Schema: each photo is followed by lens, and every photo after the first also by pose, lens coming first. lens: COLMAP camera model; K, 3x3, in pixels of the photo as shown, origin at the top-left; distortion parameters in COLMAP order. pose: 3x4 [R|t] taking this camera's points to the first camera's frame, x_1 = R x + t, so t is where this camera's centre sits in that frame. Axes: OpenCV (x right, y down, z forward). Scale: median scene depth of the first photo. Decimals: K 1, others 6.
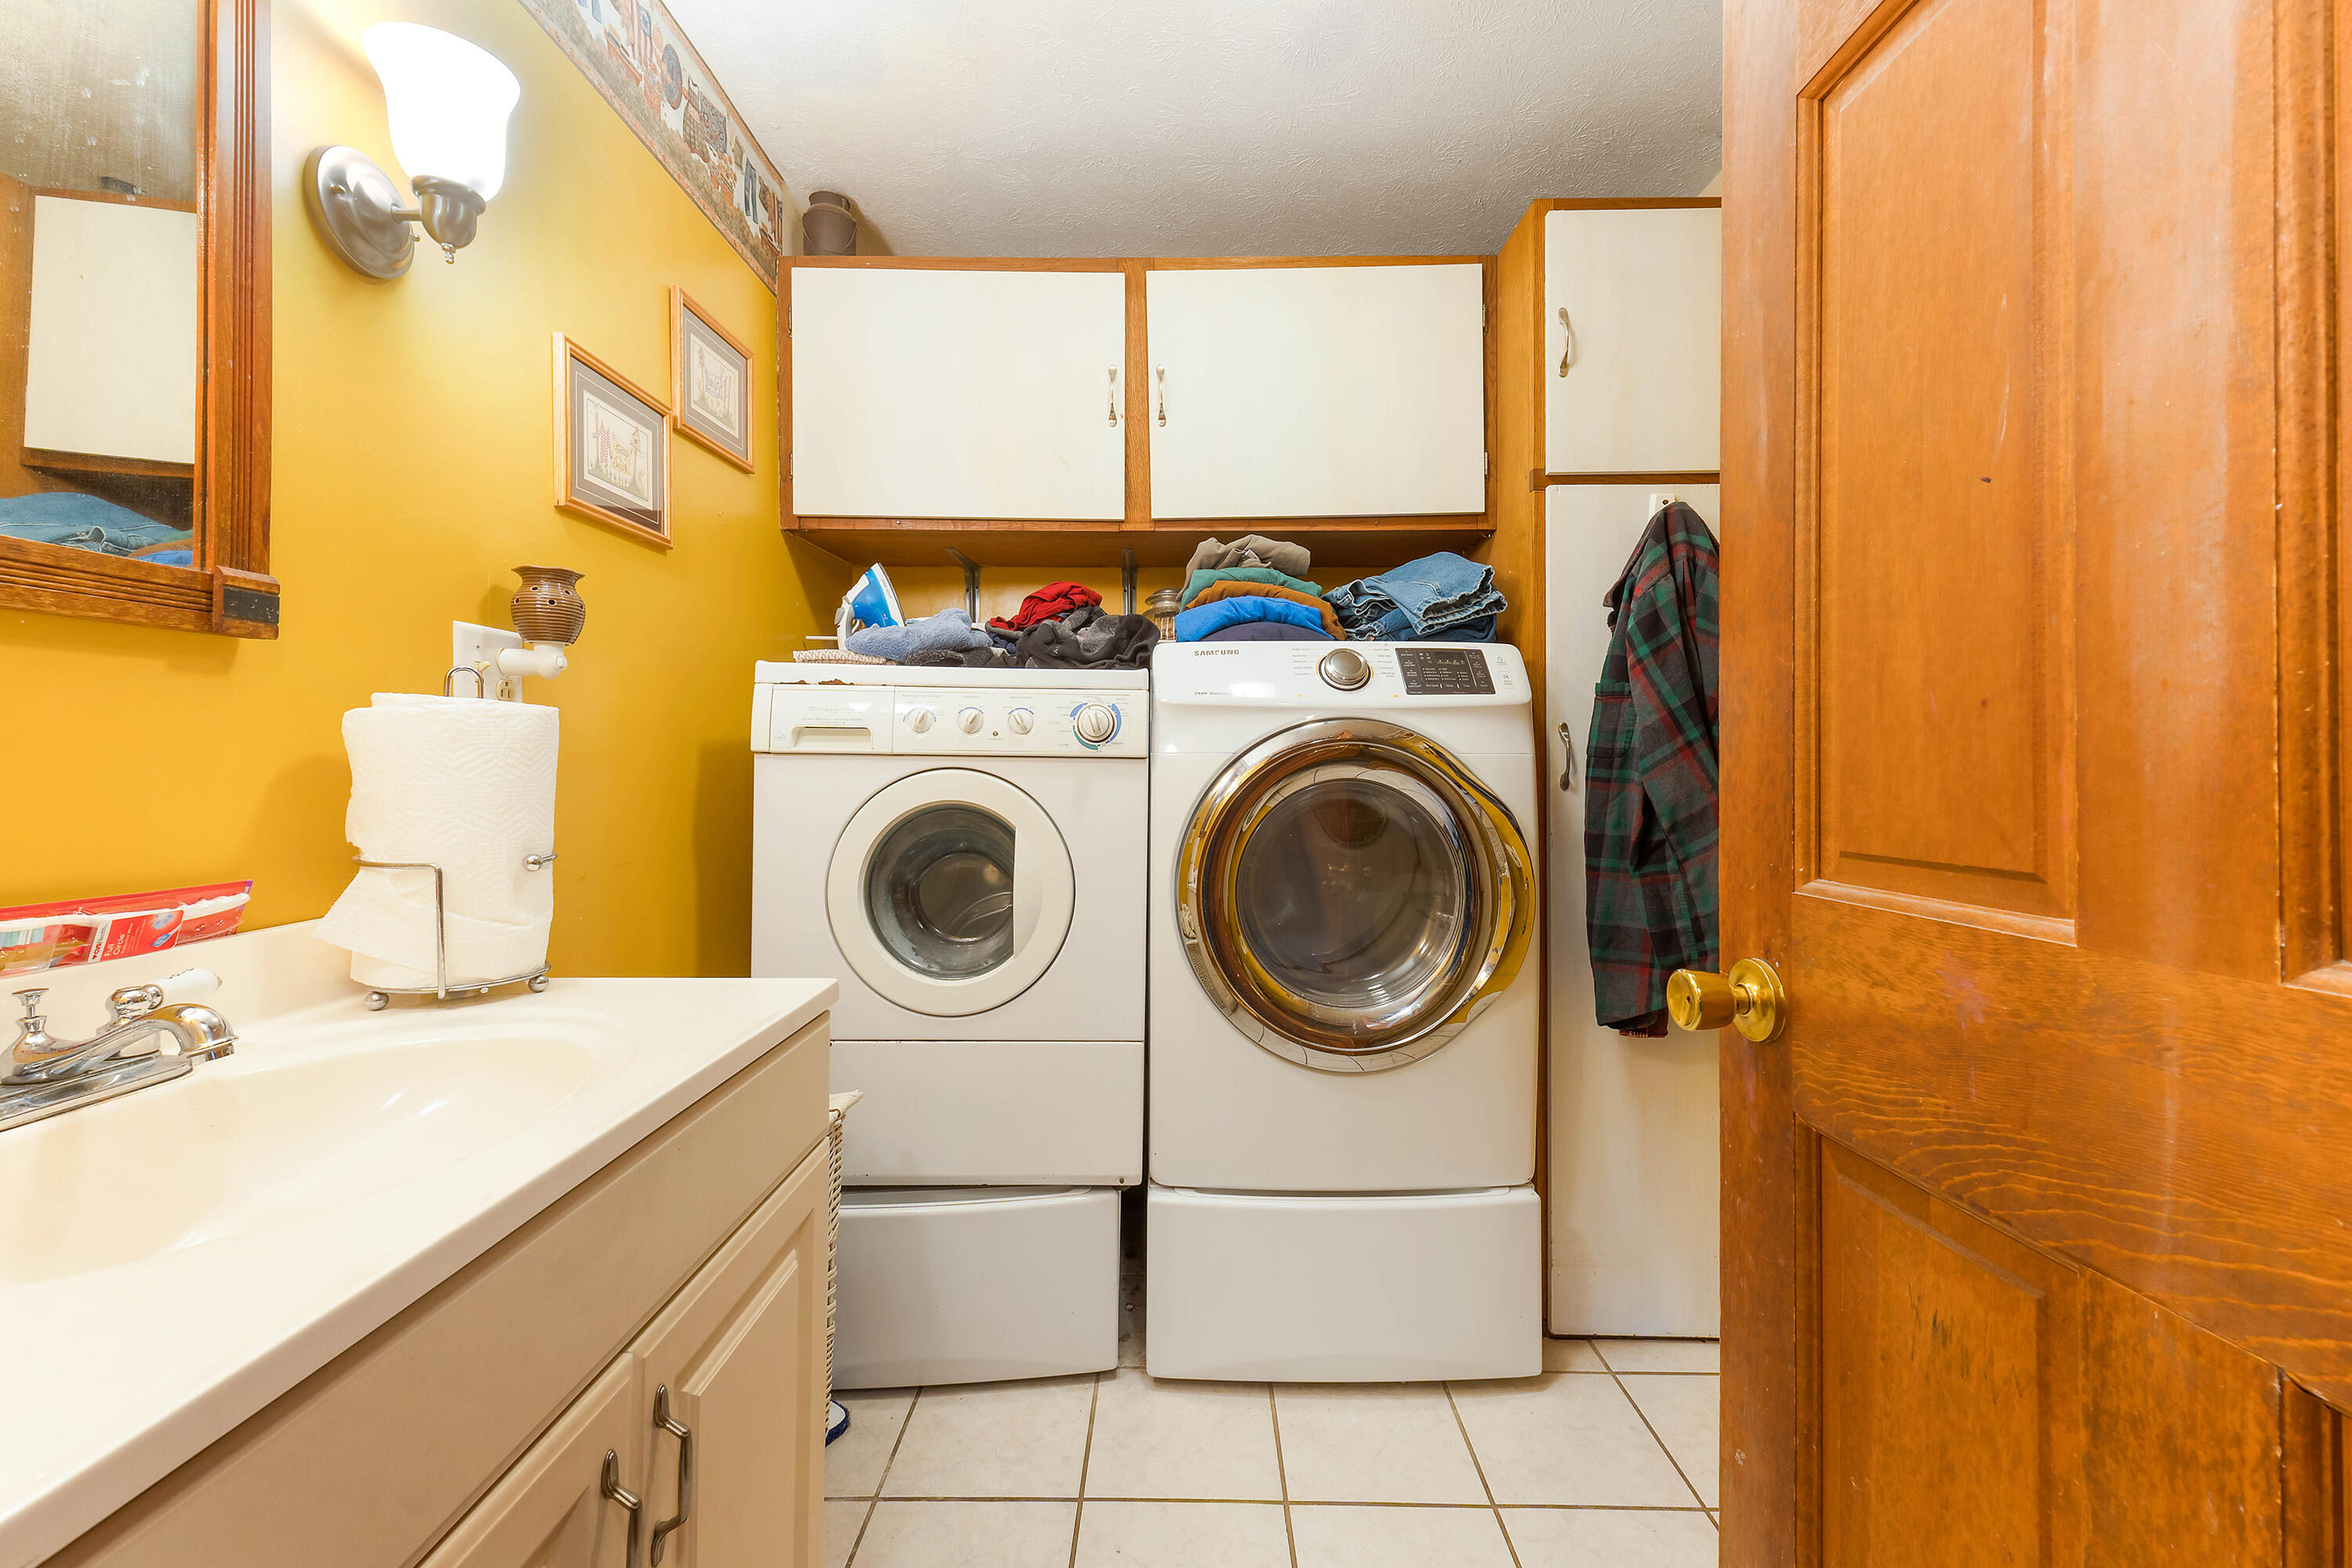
lens RADIAL K [[967.5, 0, 1179.1], [0, 967.5, 762.2], [0, 0, 1]] dist [0.025191, -0.001829]
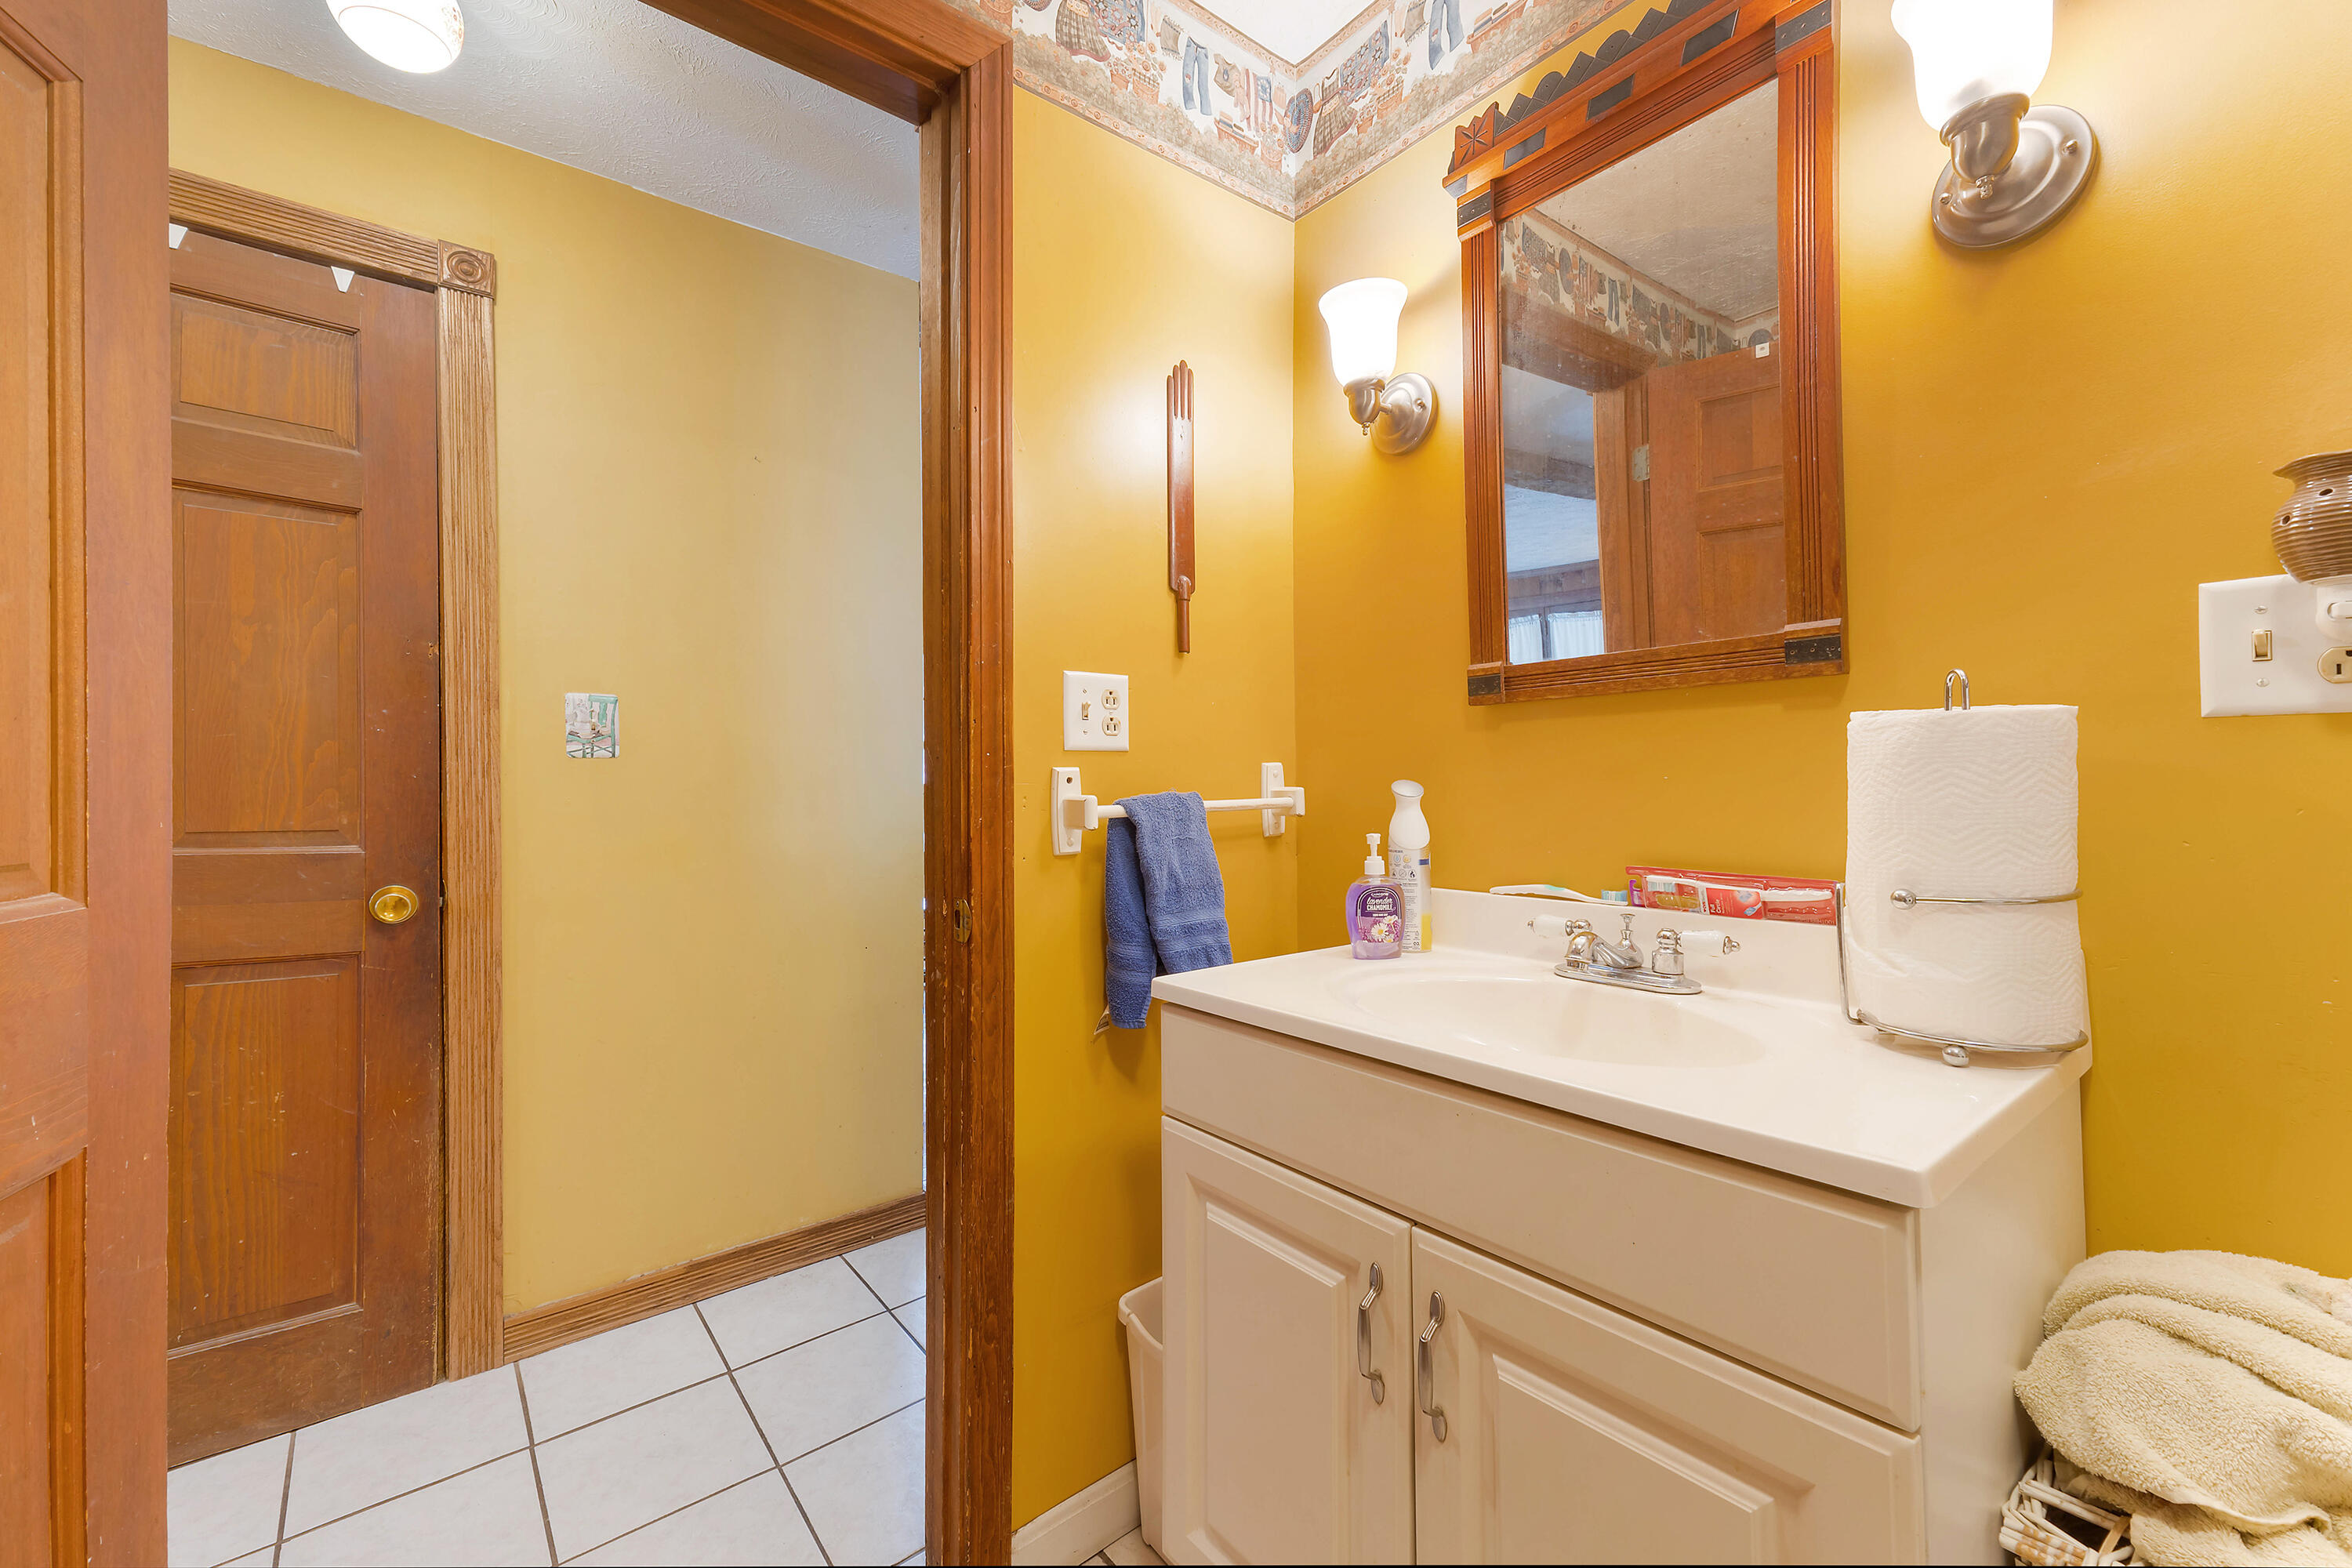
lens RADIAL K [[967.5, 0, 1173.5], [0, 967.5, 780.8], [0, 0, 1]] dist [0.025191, -0.001829]
pose [[-0.778627, -0.000475, -0.627486, 0.434096], [0.003298, 0.999983, -0.004849, 0.003701], [0.627478, -0.005845, -0.778613, 1.552676]]
